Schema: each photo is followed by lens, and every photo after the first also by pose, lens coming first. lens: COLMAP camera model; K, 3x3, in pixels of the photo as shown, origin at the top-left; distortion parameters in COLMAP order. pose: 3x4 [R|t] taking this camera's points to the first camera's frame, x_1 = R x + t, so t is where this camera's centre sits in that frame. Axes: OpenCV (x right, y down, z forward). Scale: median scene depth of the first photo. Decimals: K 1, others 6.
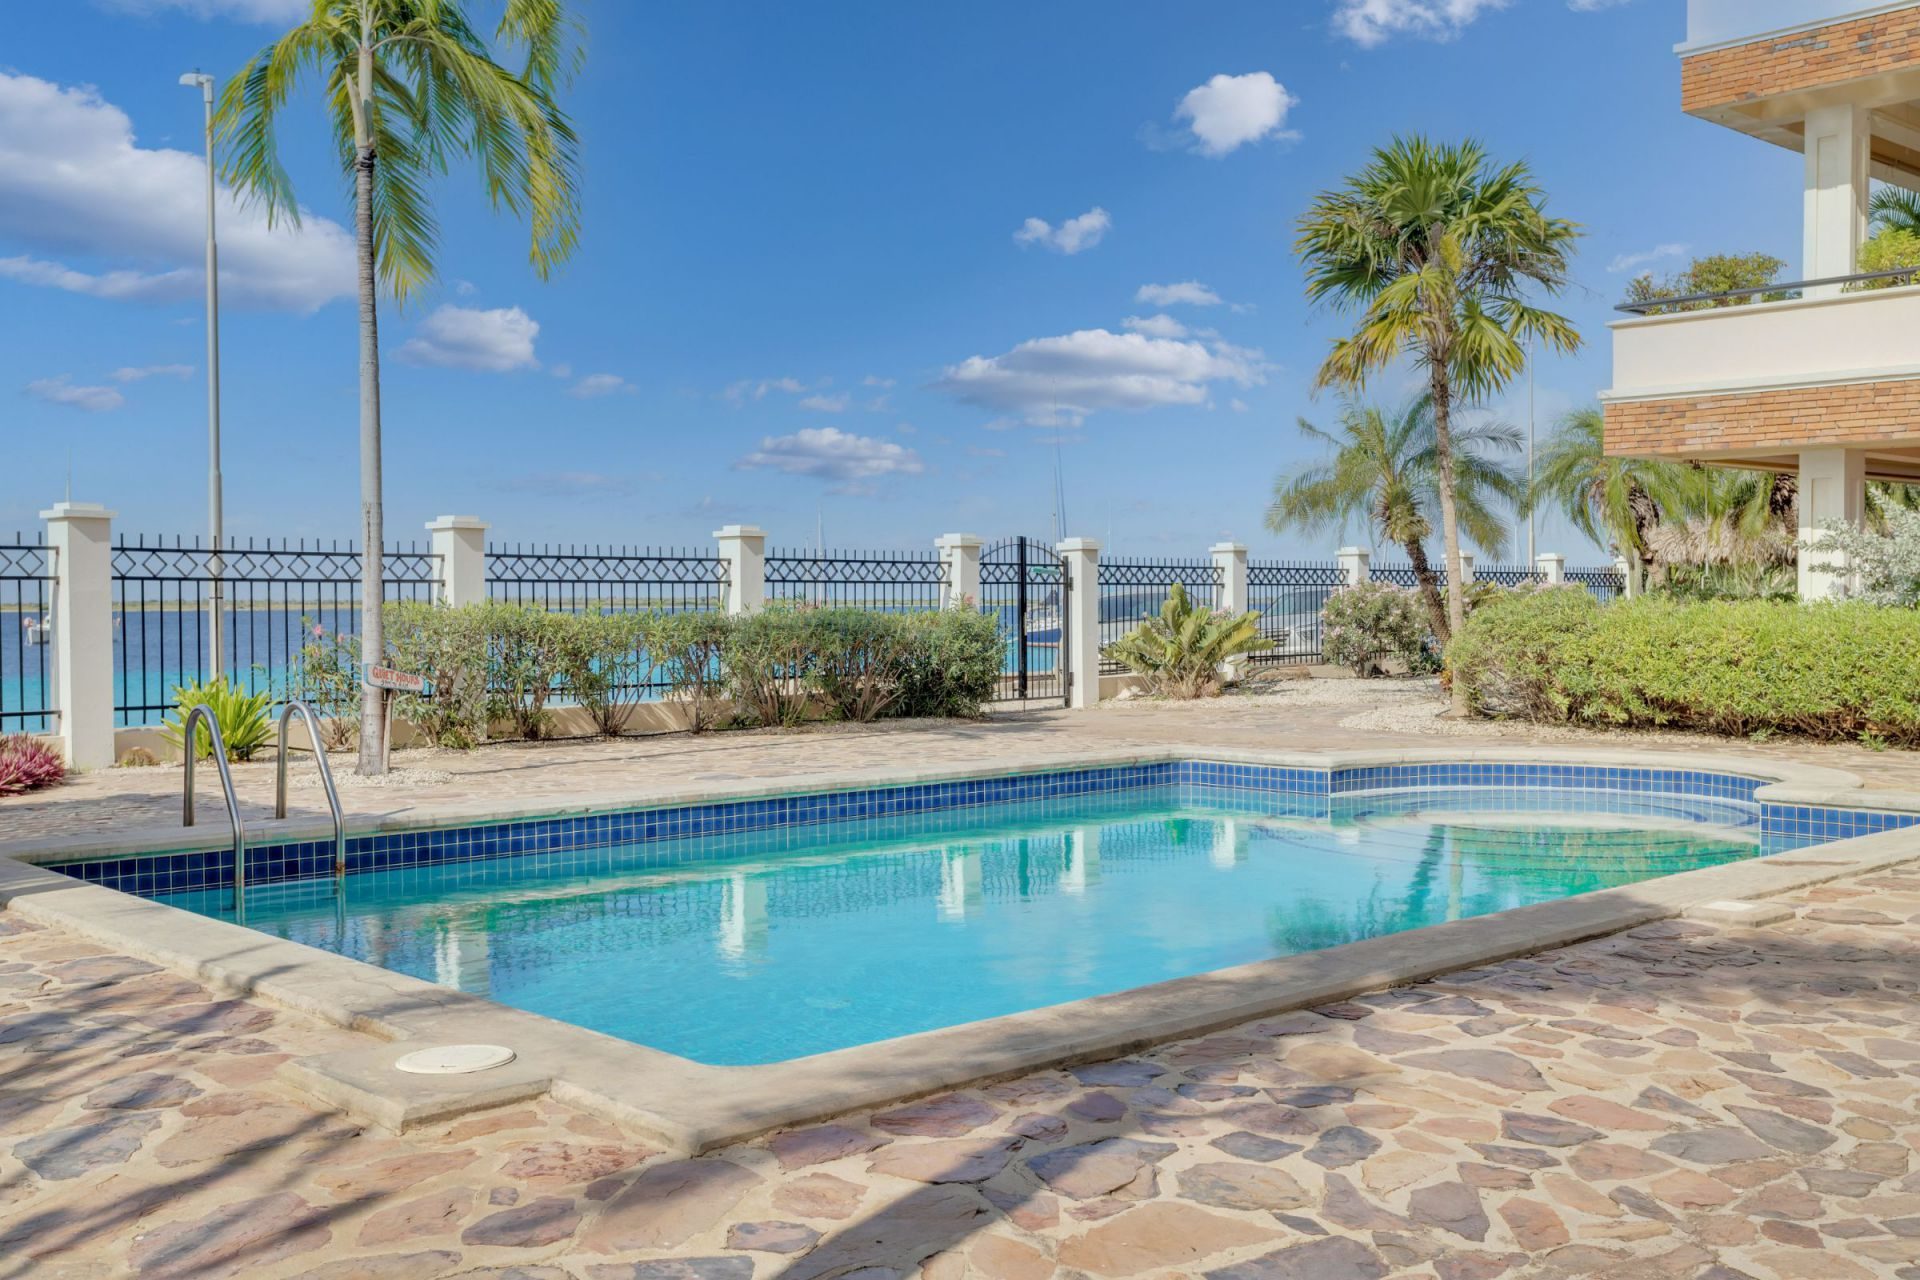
lens RADIAL K [[1905.4, 0, 983.1], [0, 1905.4, 641.5], [0, 0, 1]] dist [0.047222, -0.025968]
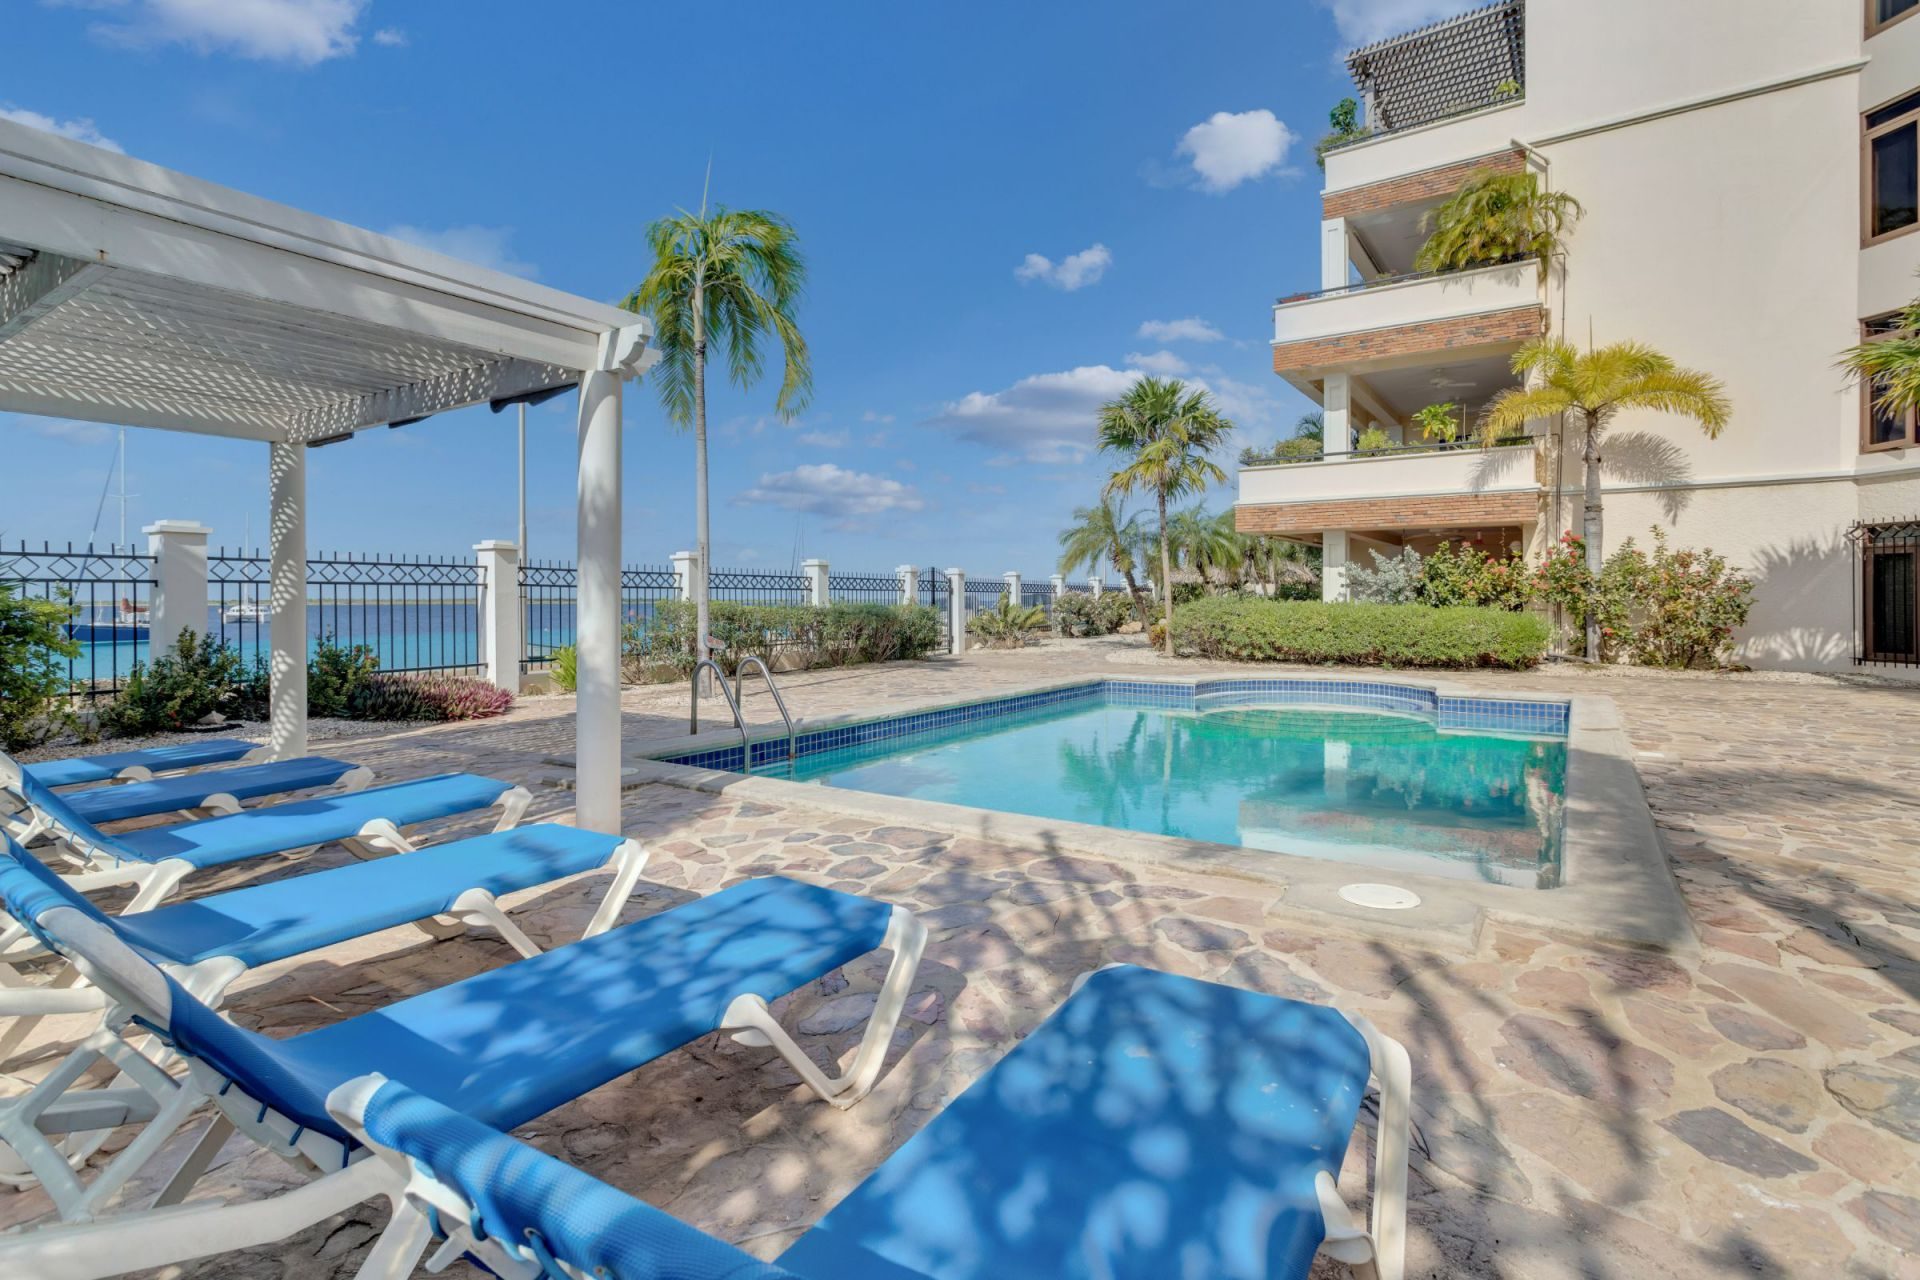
lens RADIAL K [[909.1, 0, 959.9], [0, 909.1, 612.4], [0, 0, 1]] dist [0.003682, 0.000326]
pose [[0.974711, -0.000047, 0.223470, -0.201152], [0.001957, 0.999963, -0.008323, -0.000615], [-0.223462, 0.008550, 0.974675, 0.096093]]
